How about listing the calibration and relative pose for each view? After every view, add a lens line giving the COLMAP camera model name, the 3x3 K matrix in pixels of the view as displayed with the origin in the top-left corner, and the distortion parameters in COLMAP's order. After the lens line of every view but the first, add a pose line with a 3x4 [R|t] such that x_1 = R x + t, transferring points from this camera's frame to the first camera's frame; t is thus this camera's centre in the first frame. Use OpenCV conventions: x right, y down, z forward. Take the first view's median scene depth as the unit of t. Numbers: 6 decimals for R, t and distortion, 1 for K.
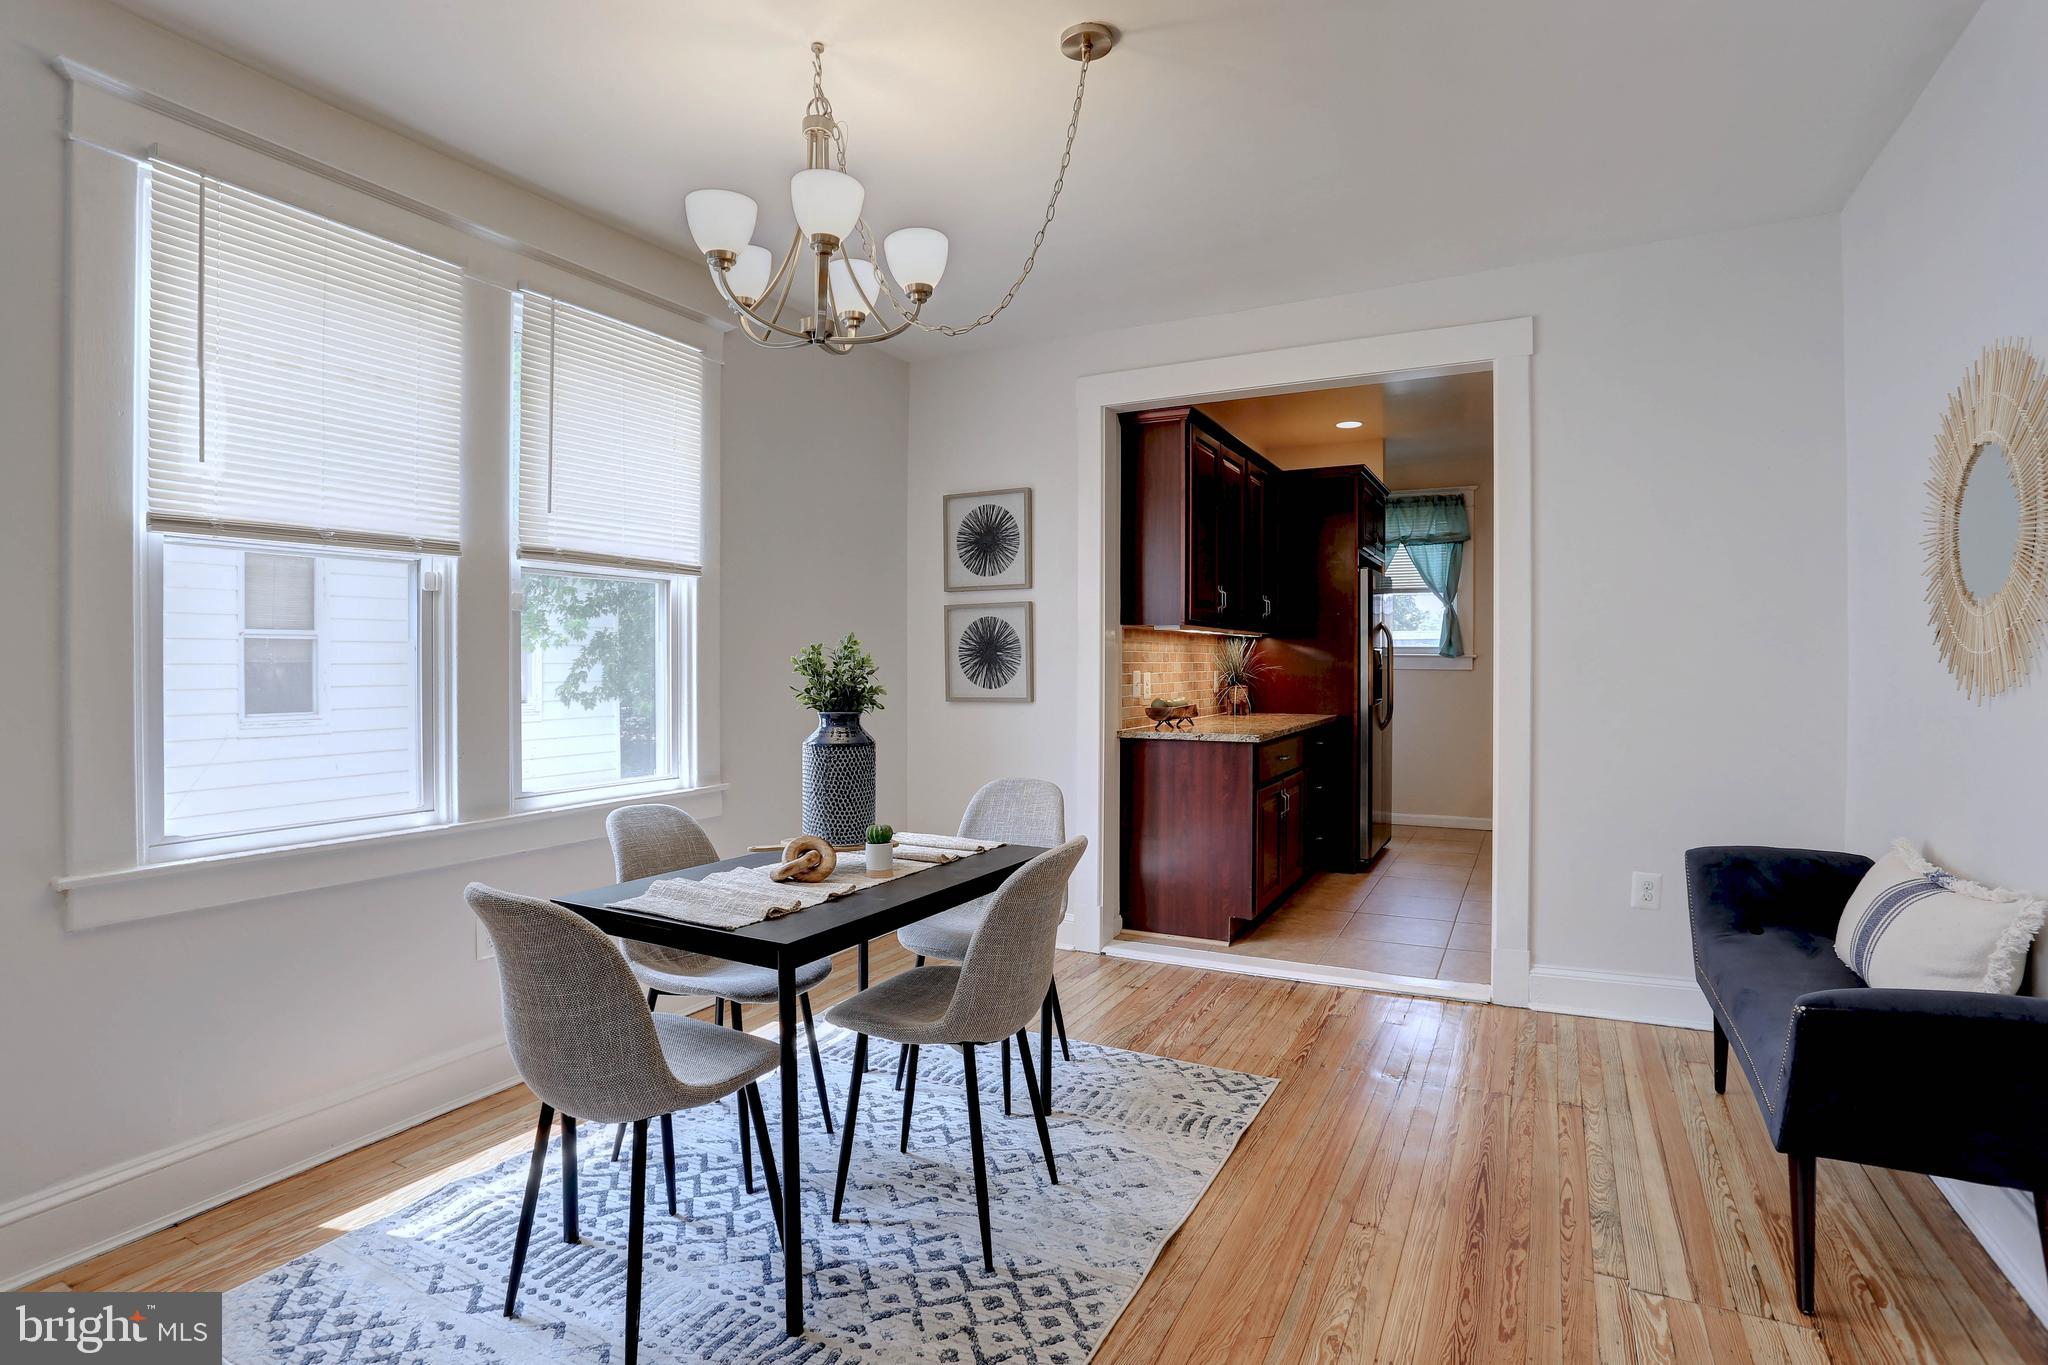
lens RADIAL K [[1000.3, 0, 1021.8], [0, 1000.3, 670.4], [0, 0, 1]] dist [-0.066870, 0.023510]
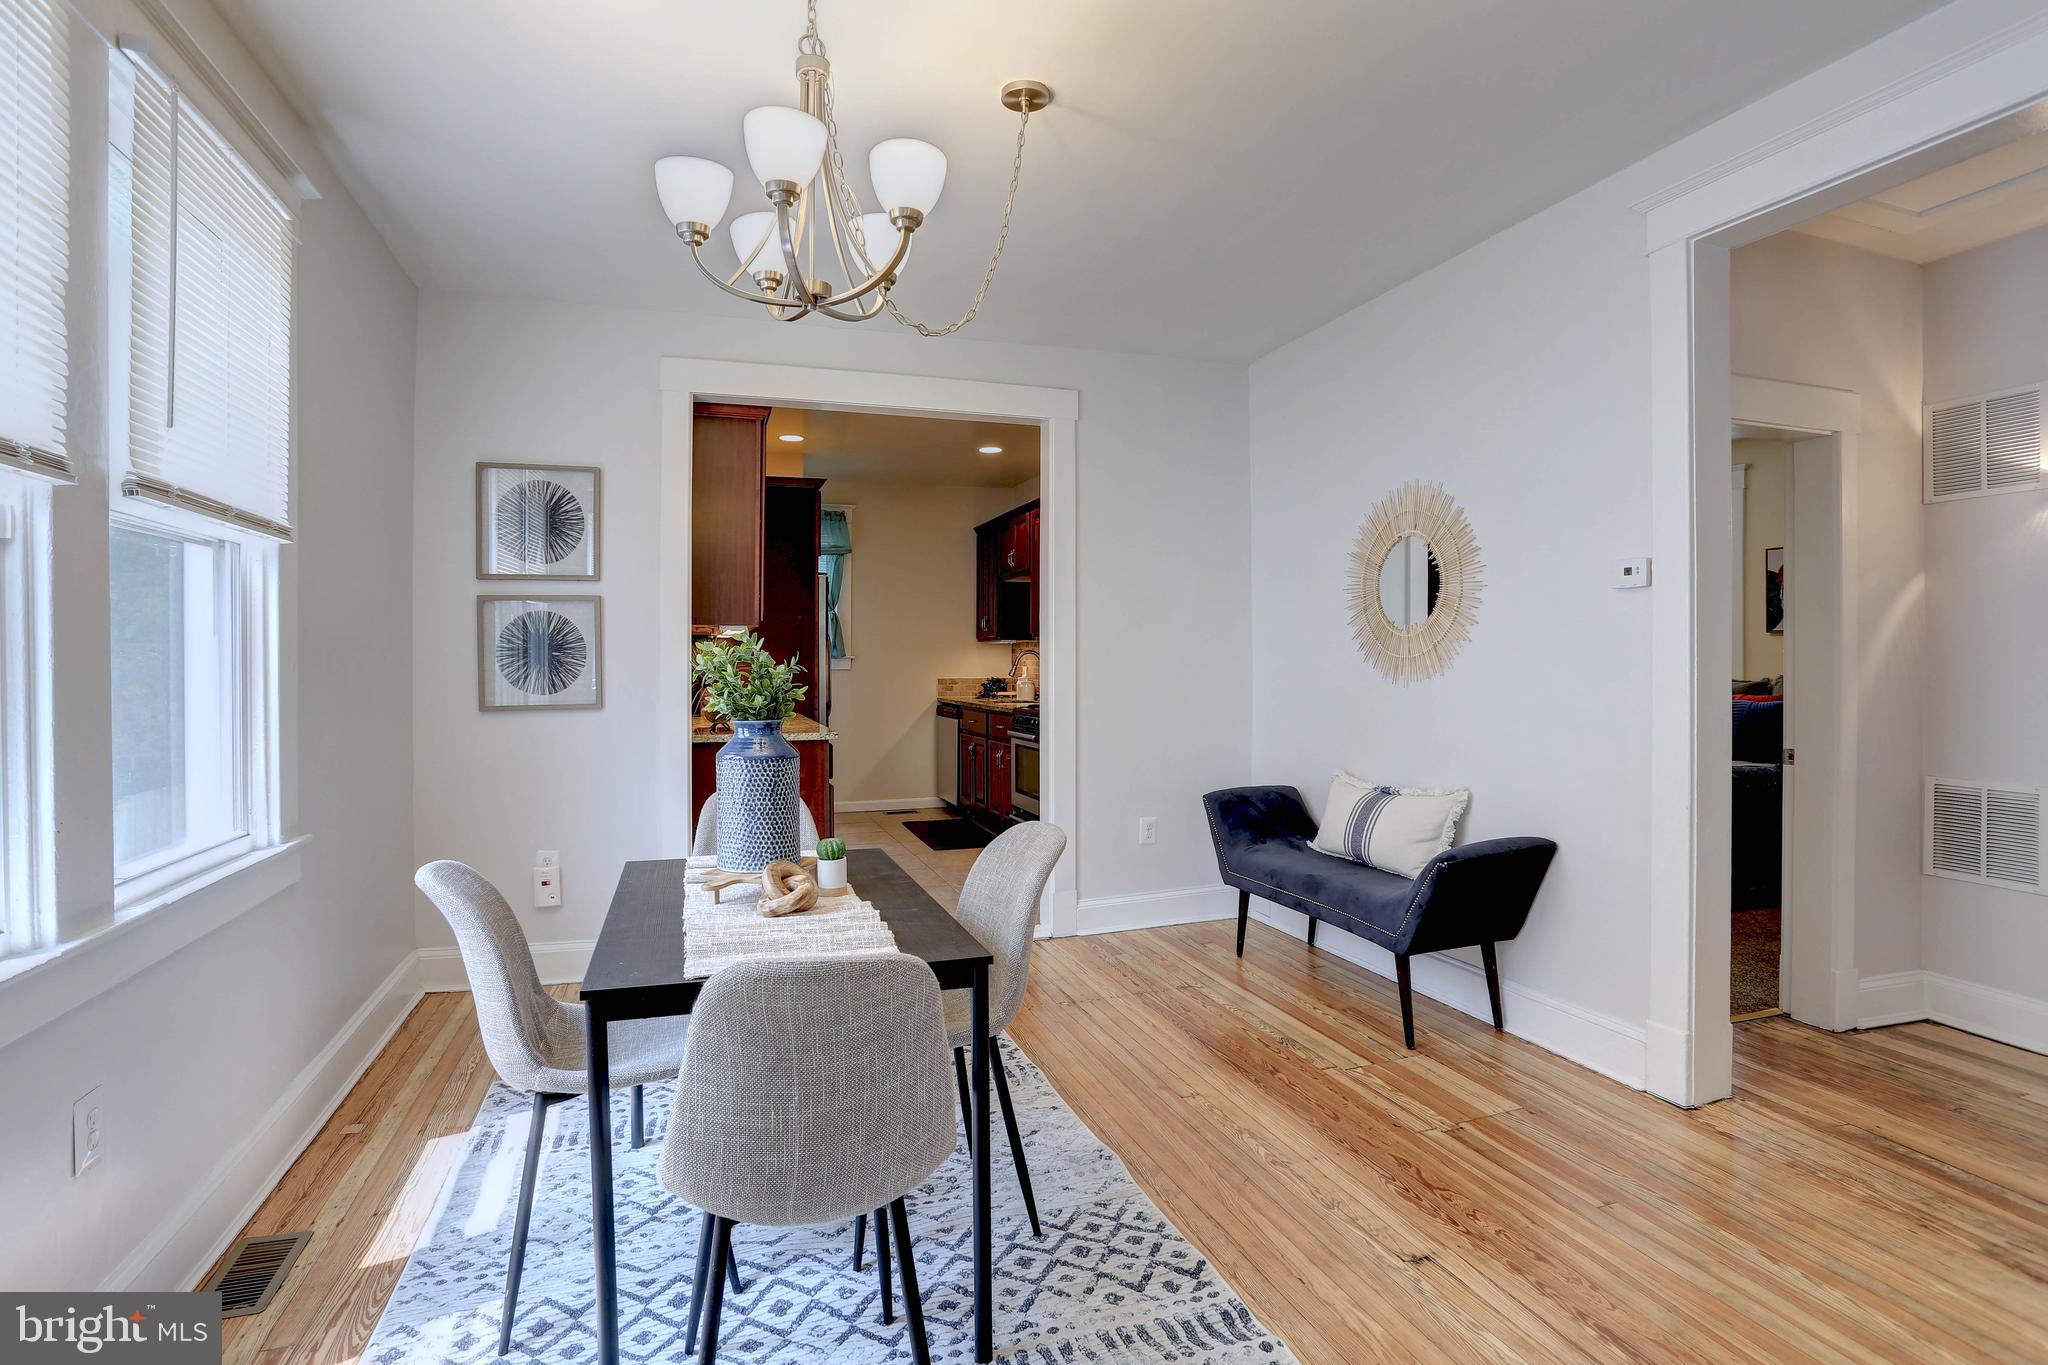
lens RADIAL K [[1000.3, 0, 1030.4], [0, 1000.3, 670.0], [0, 0, 1]] dist [-0.066870, 0.023510]
pose [[0.684842, -0.007122, 0.728657, -0.364783], [0.007802, 0.999967, 0.002441, -0.002239], [-0.728650, 0.004013, 0.684874, 0.122106]]
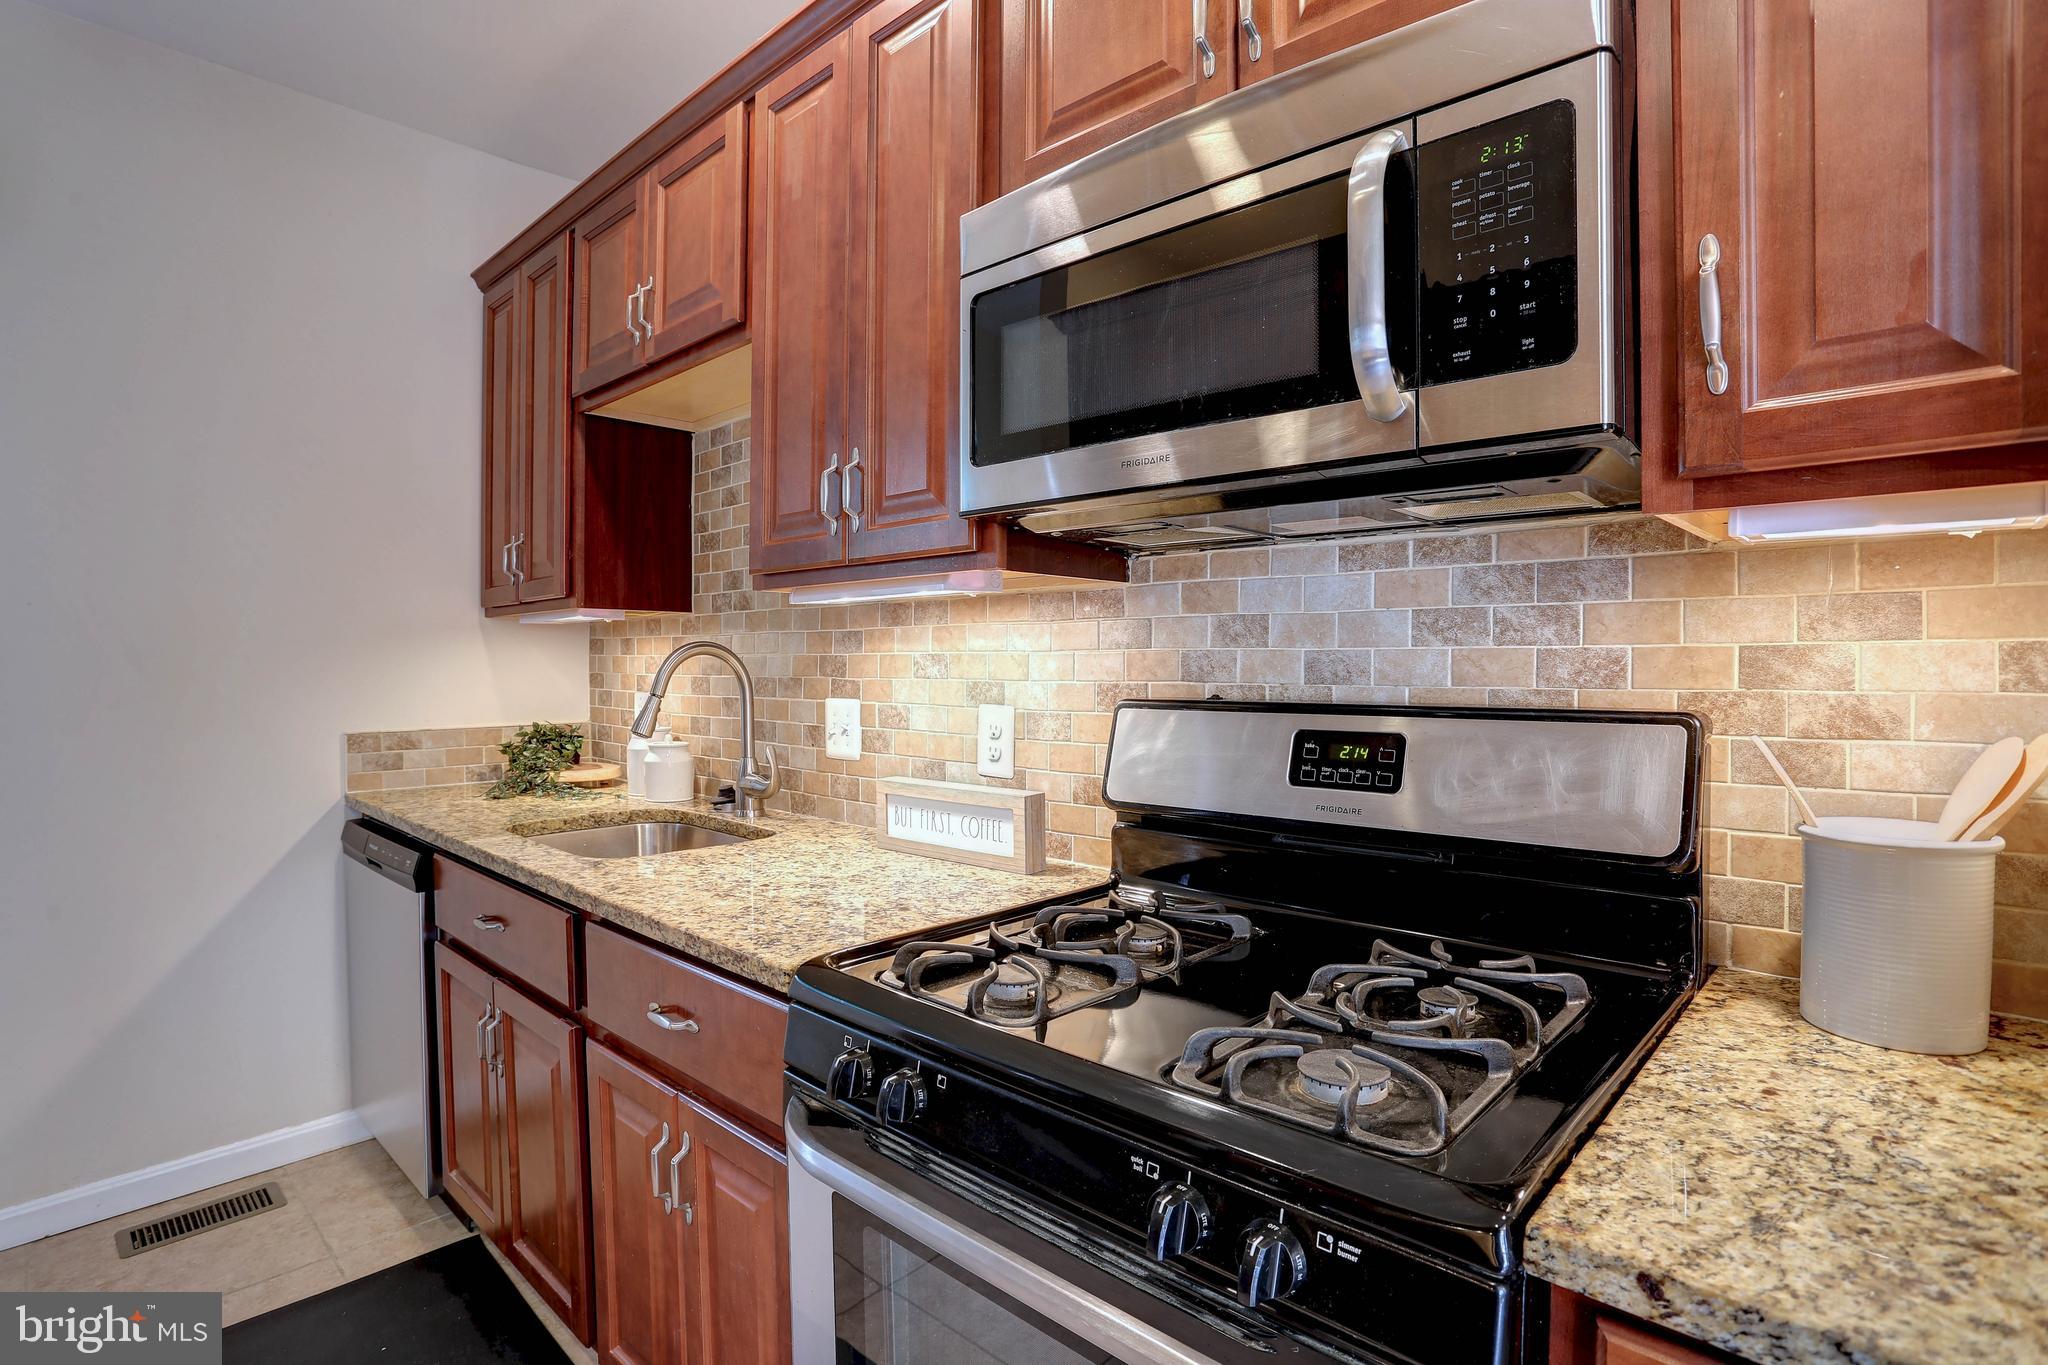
lens RADIAL K [[1000.3, 0, 1016.1], [0, 1000.3, 675.4], [0, 0, 1]] dist [-0.066870, 0.023510]
pose [[0.266958, -0.014118, 0.963605, 0.439268], [0.008758, 0.999887, 0.012223, -0.019735], [-0.963668, 0.005176, 0.267052, 1.004316]]
